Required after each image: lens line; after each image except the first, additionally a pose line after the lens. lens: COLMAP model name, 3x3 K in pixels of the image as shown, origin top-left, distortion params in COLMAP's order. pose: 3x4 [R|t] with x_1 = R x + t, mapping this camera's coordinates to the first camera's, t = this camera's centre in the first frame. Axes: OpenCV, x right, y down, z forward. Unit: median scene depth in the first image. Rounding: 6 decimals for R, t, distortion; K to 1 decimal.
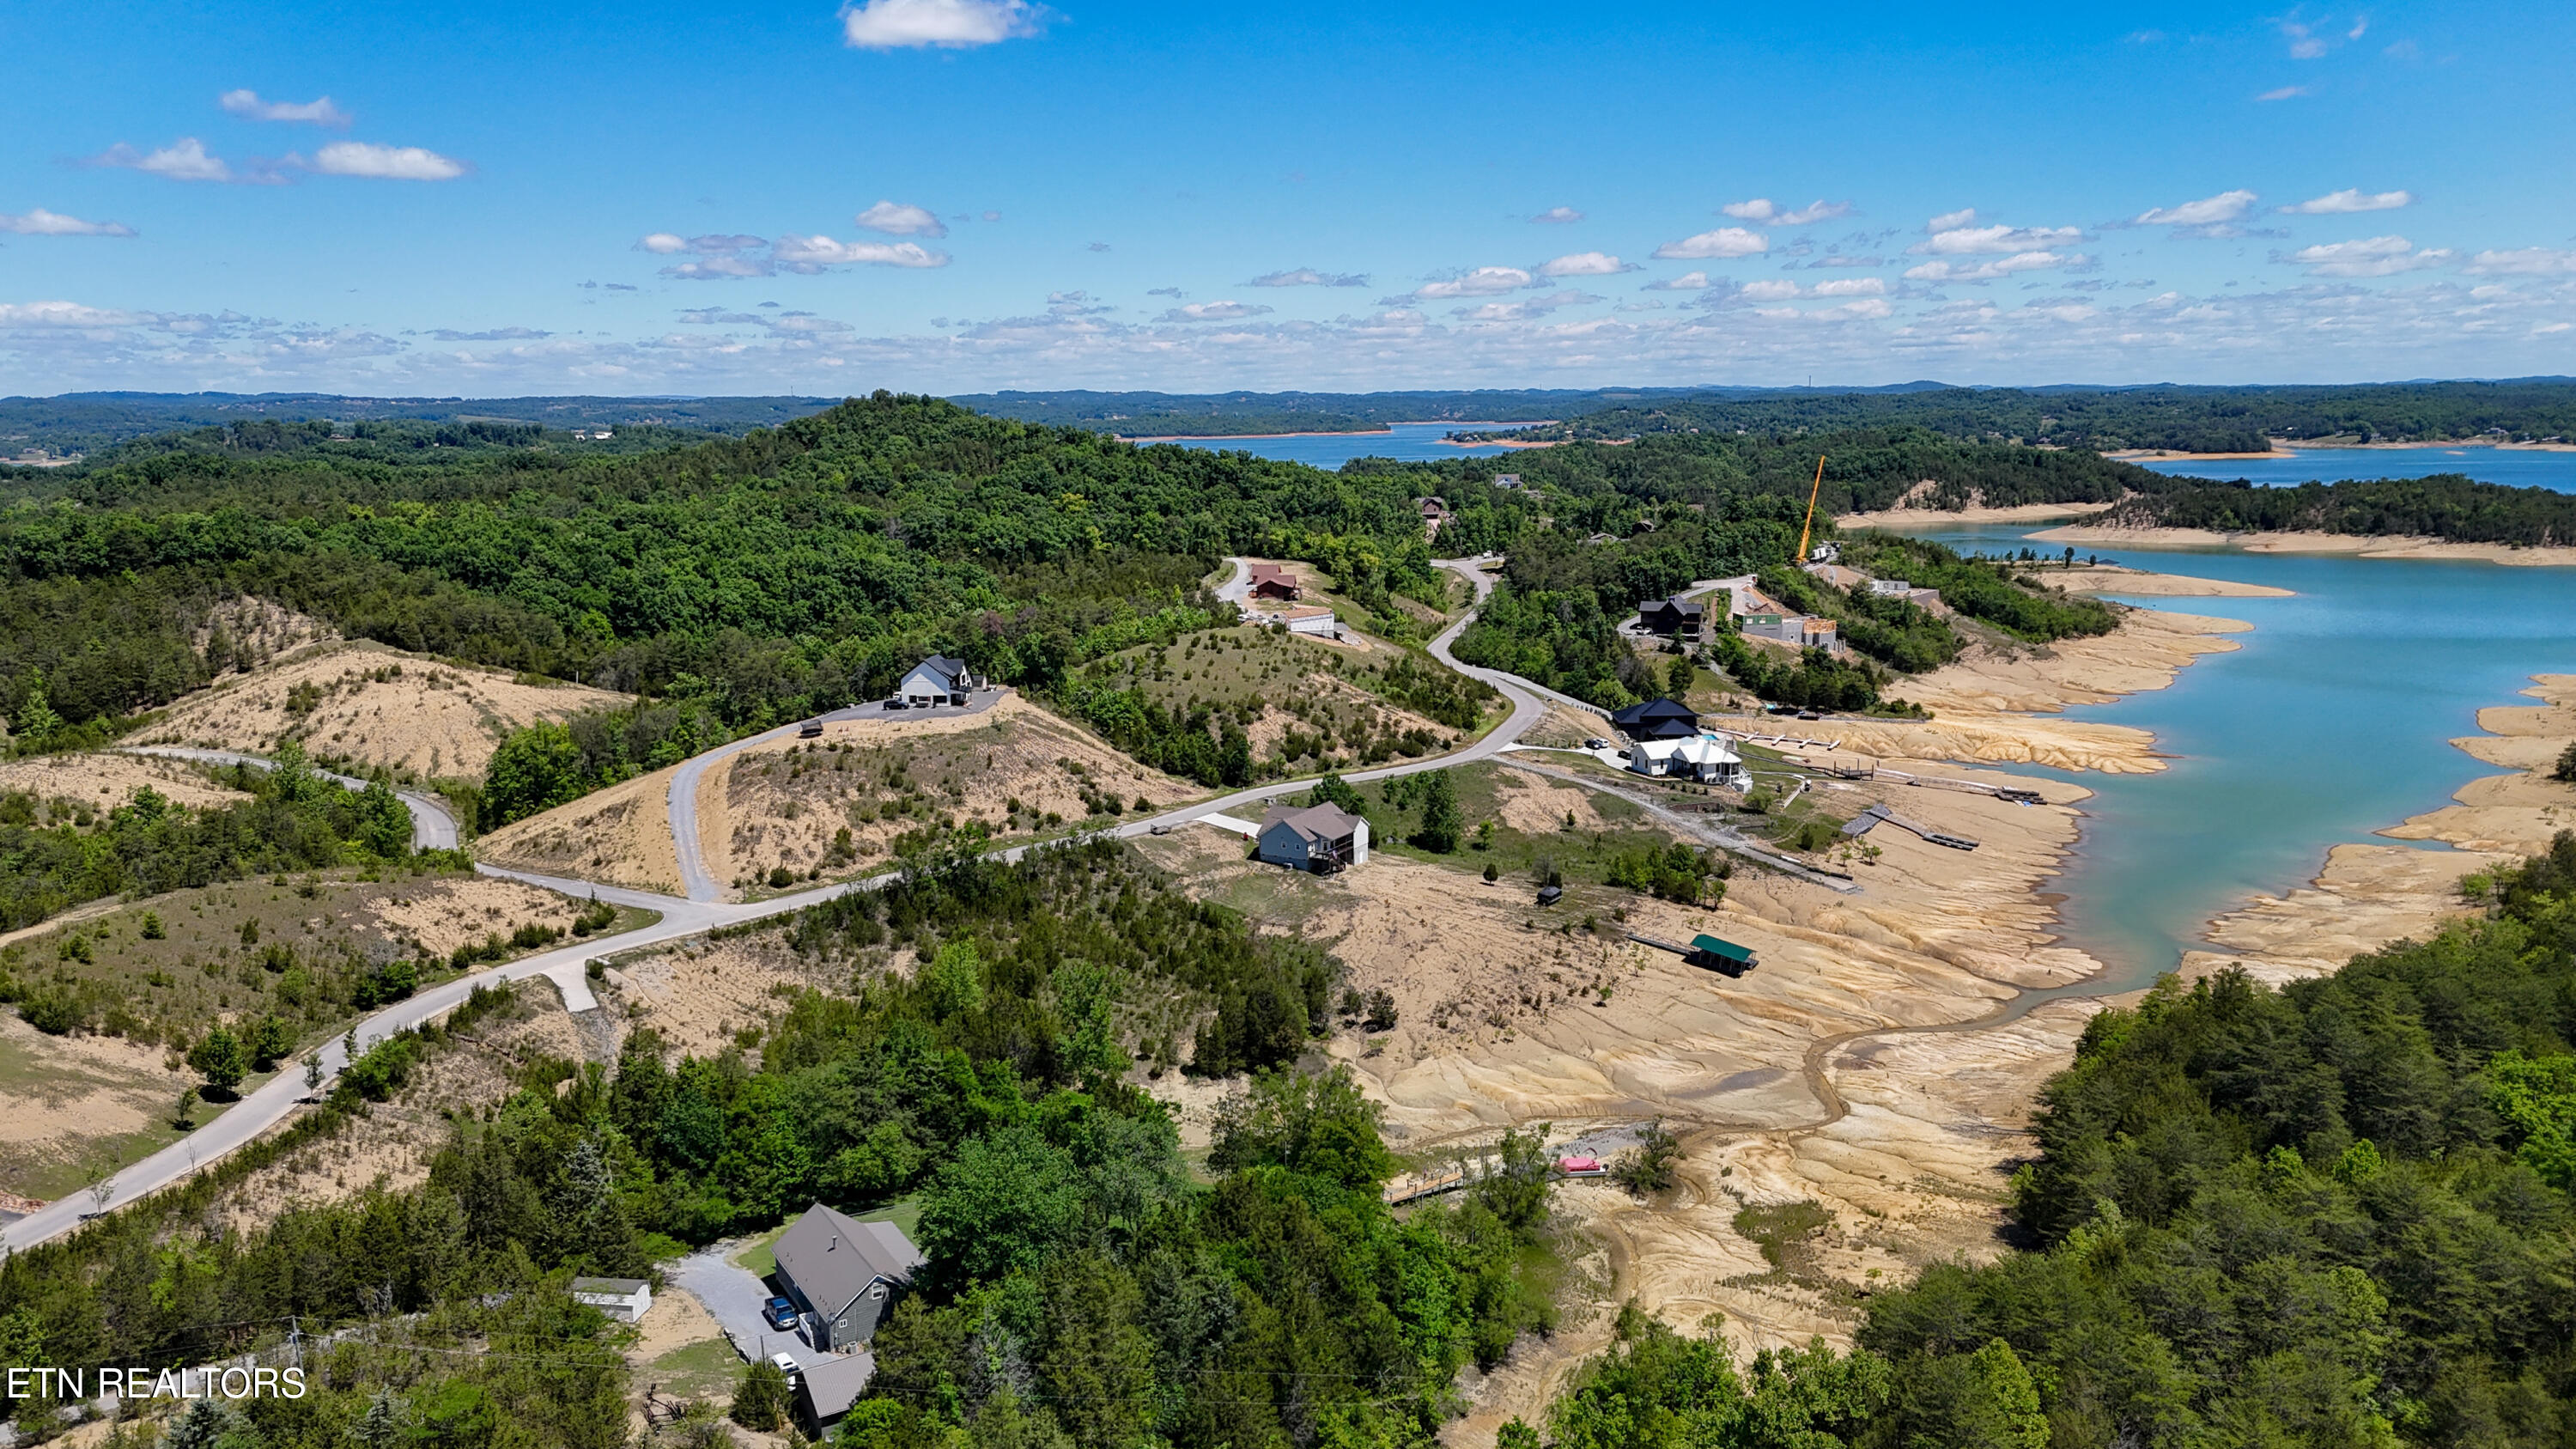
lens RADIAL K [[1885.8, 0, 1286.8], [0, 1885.8, 734.4], [0, 0, 1]] dist [0.097243, -0.101152]
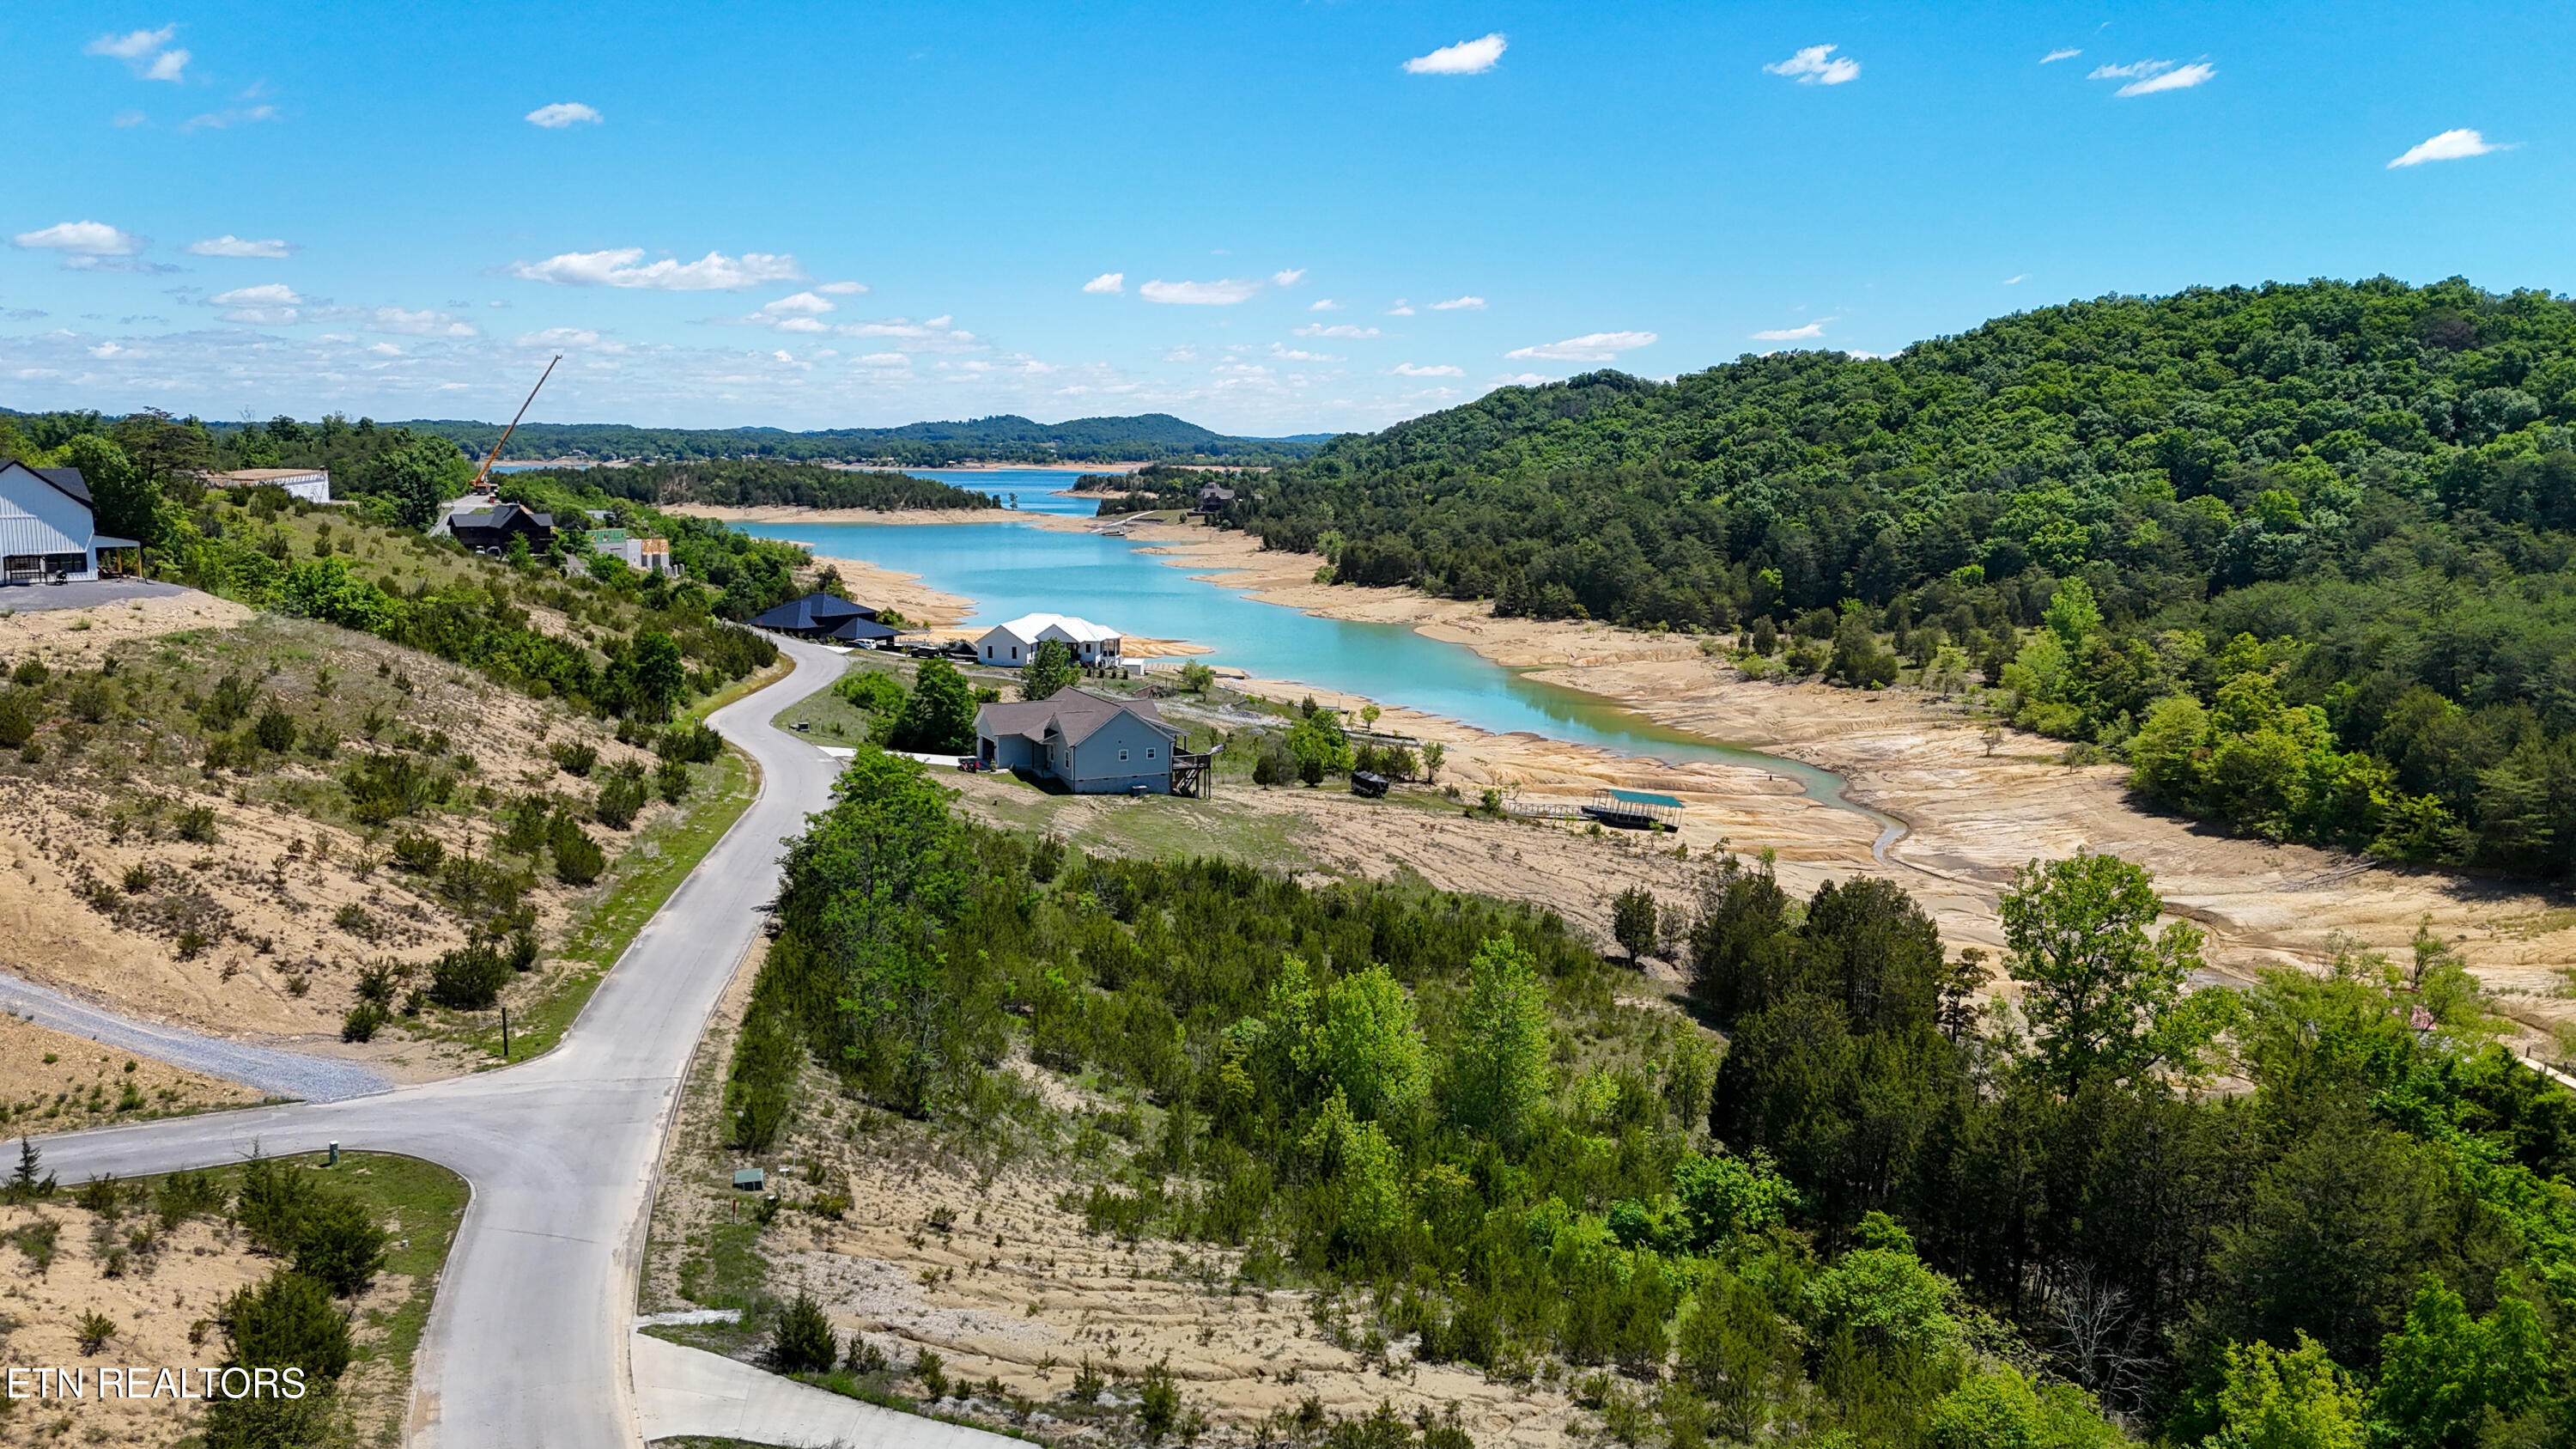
lens RADIAL K [[1885.8, 0, 1286.8], [0, 1885.8, 734.4], [0, 0, 1]] dist [0.097243, -0.101152]
pose [[0.561225, -0.109487, 0.820390, -0.346815], [0.129307, 0.990639, 0.043749, 0.029154], [-0.817500, 0.081529, 0.570129, 0.535887]]
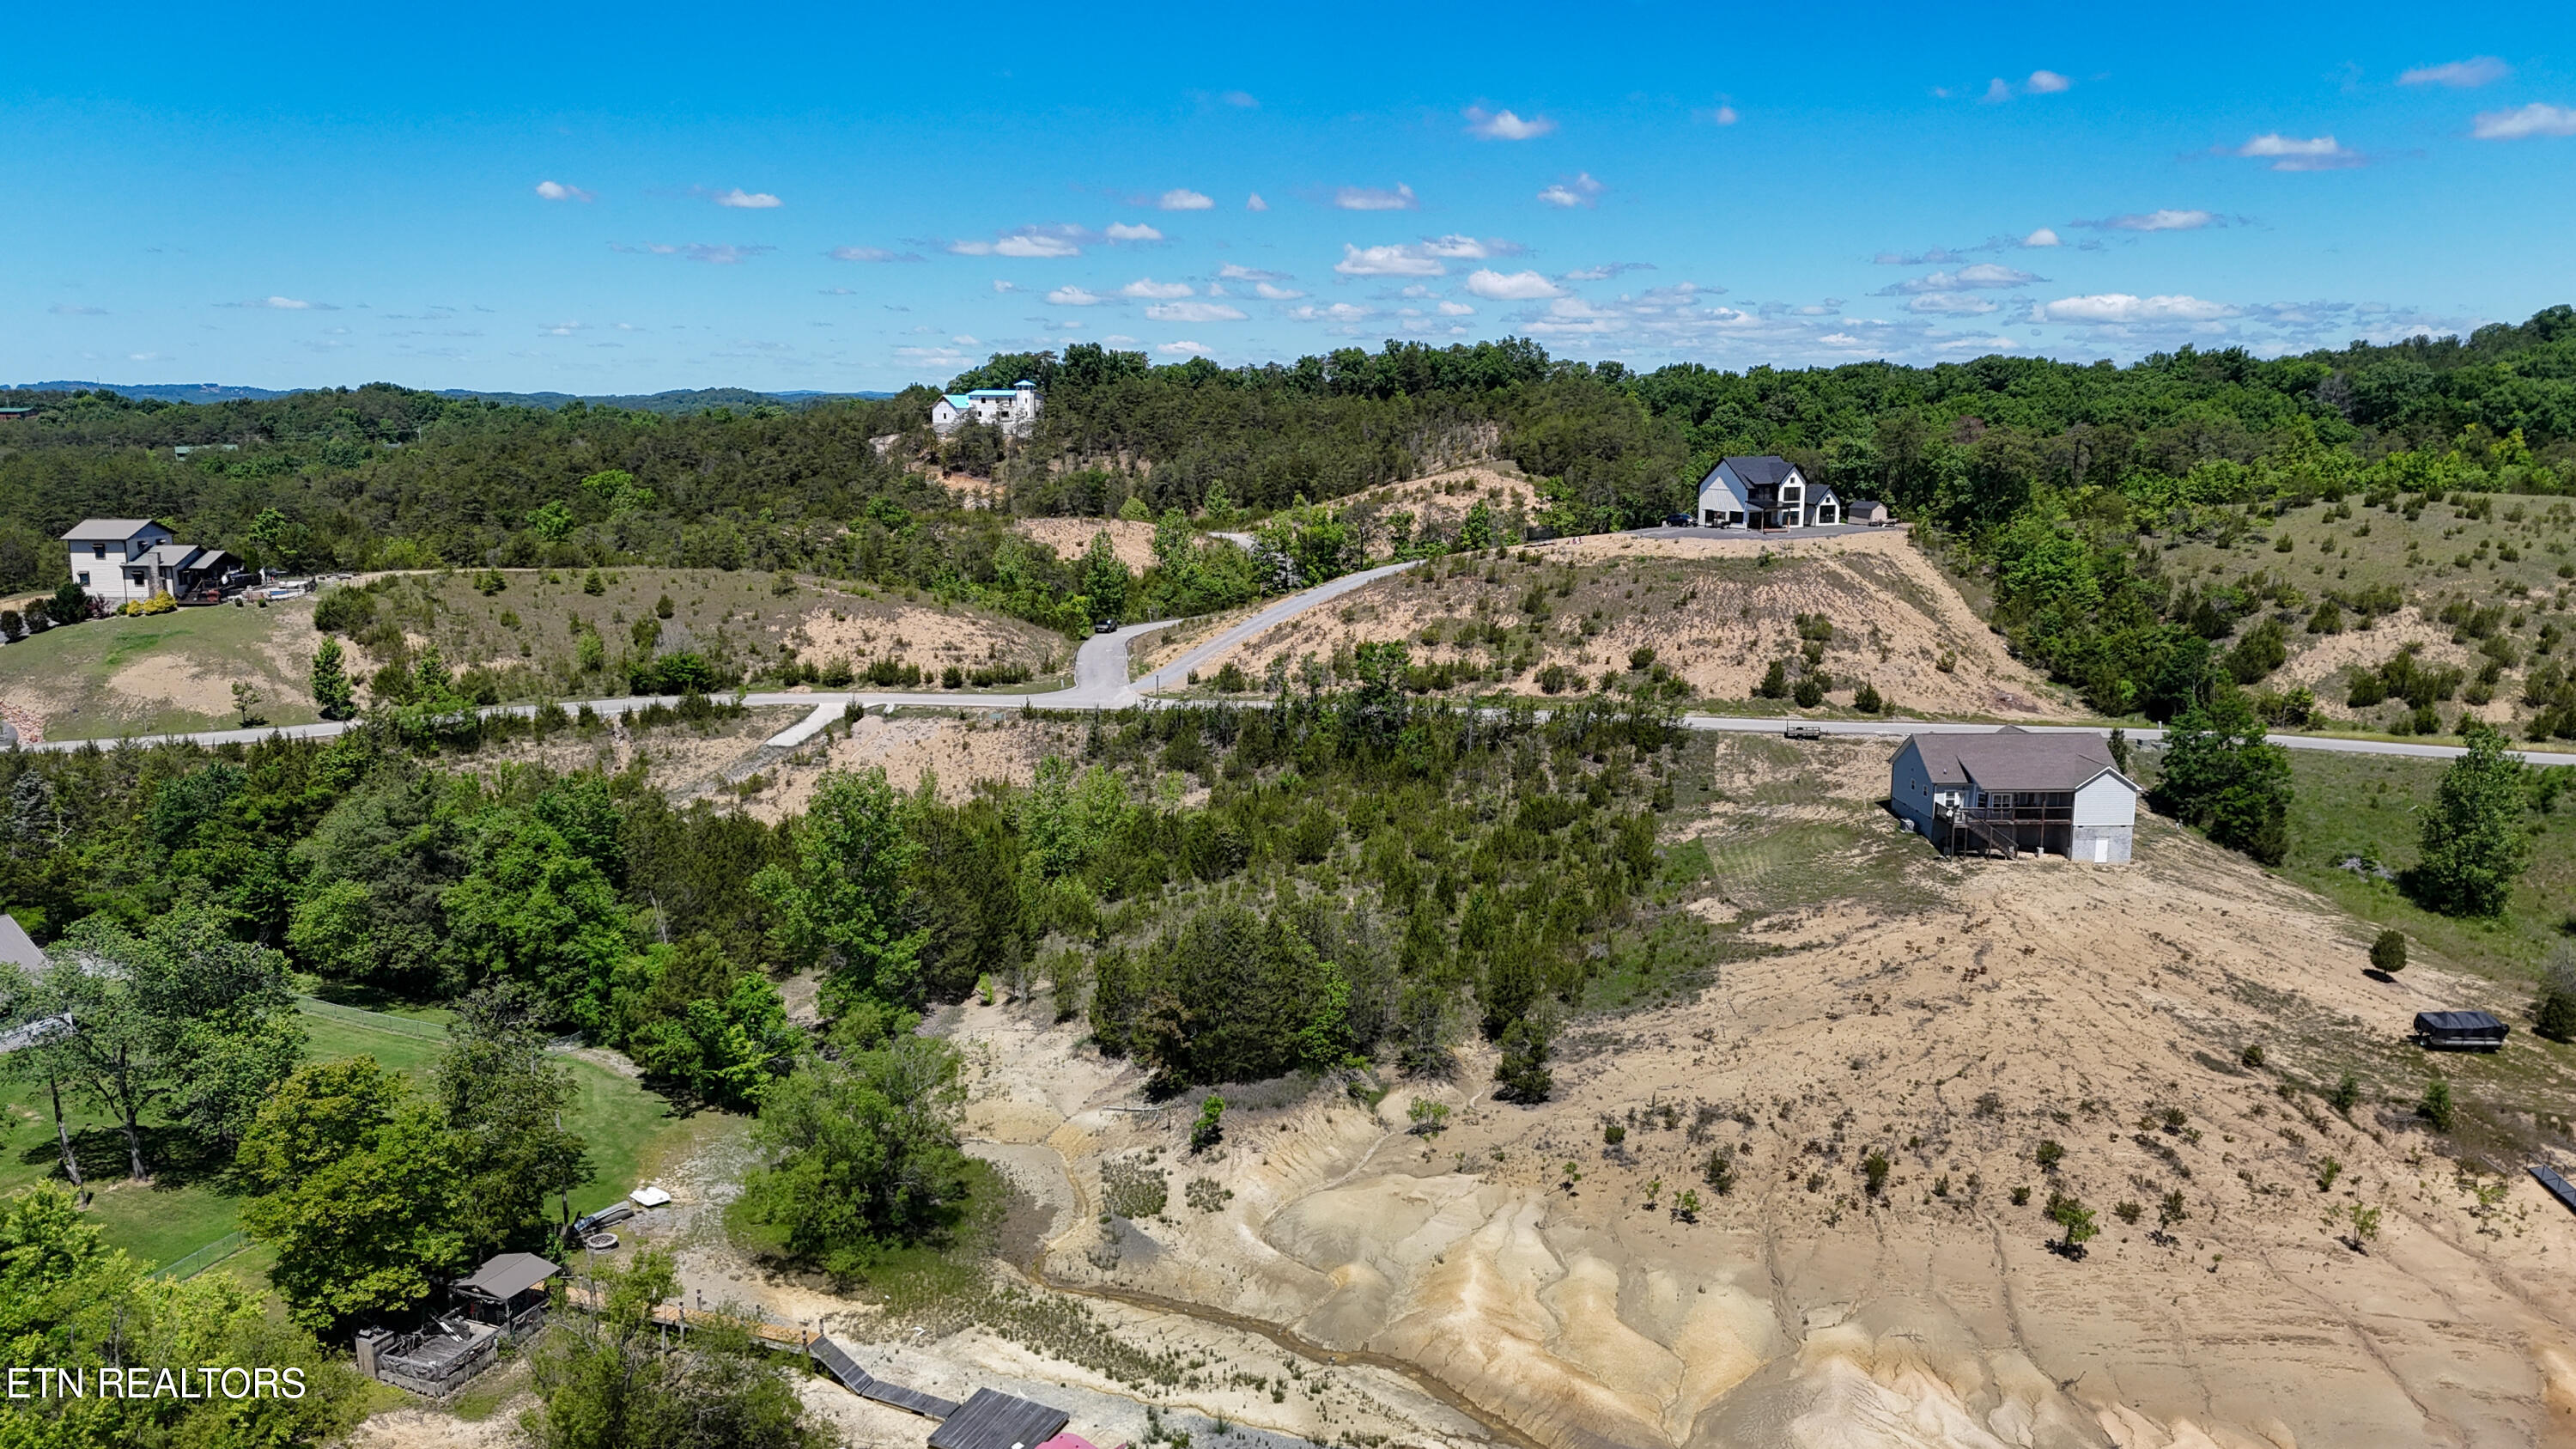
lens RADIAL K [[1887.8, 0, 1286.1], [0, 1887.8, 734.0], [0, 0, 1]] dist [0.079427, -0.067458]
pose [[0.552028, 0.159164, -0.818494, 0.271932], [-0.156464, 0.983949, 0.085812, 0.022499], [0.819014, 0.080694, 0.568070, 0.460498]]
